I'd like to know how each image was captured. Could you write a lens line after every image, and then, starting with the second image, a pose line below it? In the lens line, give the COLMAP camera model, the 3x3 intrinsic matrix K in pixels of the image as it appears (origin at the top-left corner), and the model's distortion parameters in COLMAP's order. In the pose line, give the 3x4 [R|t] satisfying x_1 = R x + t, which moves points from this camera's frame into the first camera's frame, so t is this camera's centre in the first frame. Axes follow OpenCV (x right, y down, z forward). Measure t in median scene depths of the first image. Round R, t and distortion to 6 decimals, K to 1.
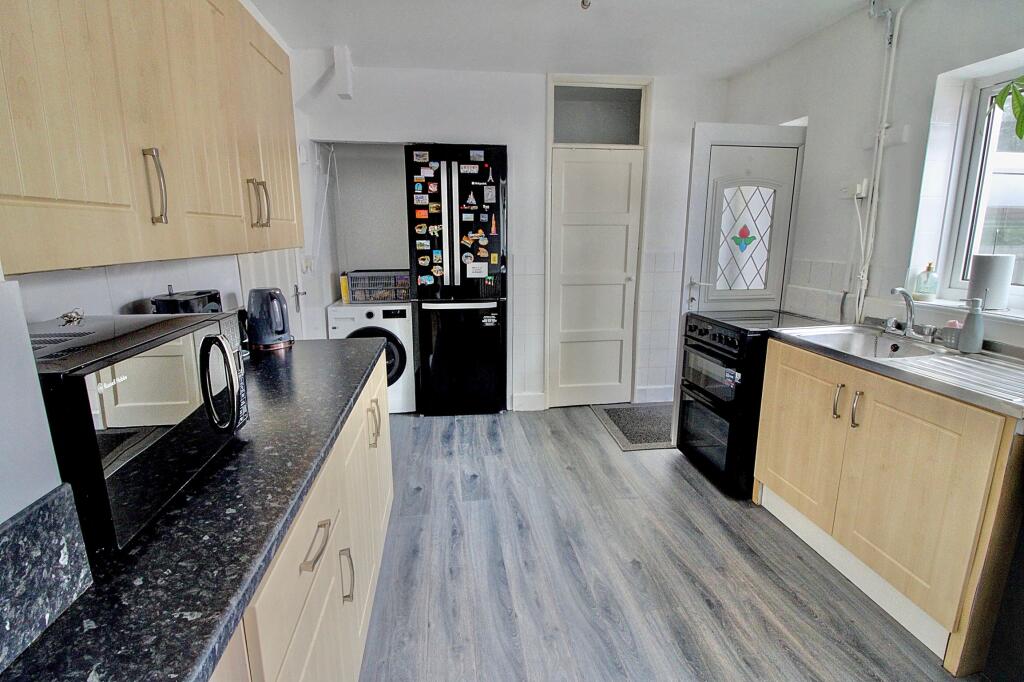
lens RADIAL K [[474.5, 0, 508.4], [0, 474.5, 332.0], [0, 0, 1]] dist [-0.000945, -0.011452]
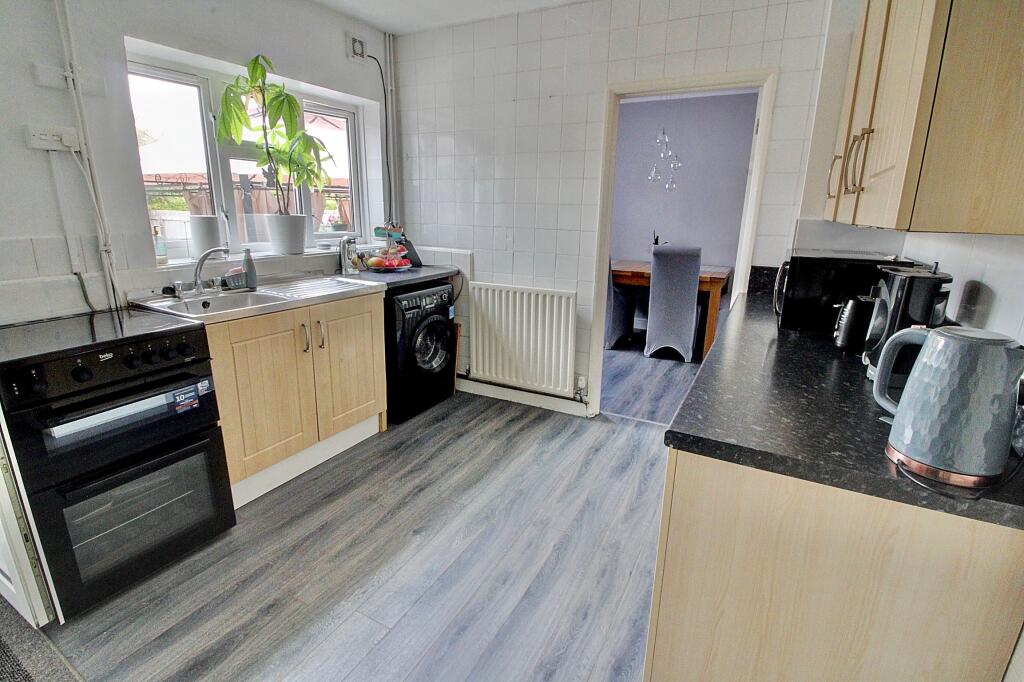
lens RADIAL K [[474.5, 0, 508.4], [0, 474.5, 332.0], [0, 0, 1]] dist [-0.000945, -0.011452]
pose [[-0.803398, -0.153528, 0.575309, -0.441679], [0.110400, 0.911029, 0.397289, -0.306688], [-0.585118, 0.382696, -0.714969, 1.588405]]
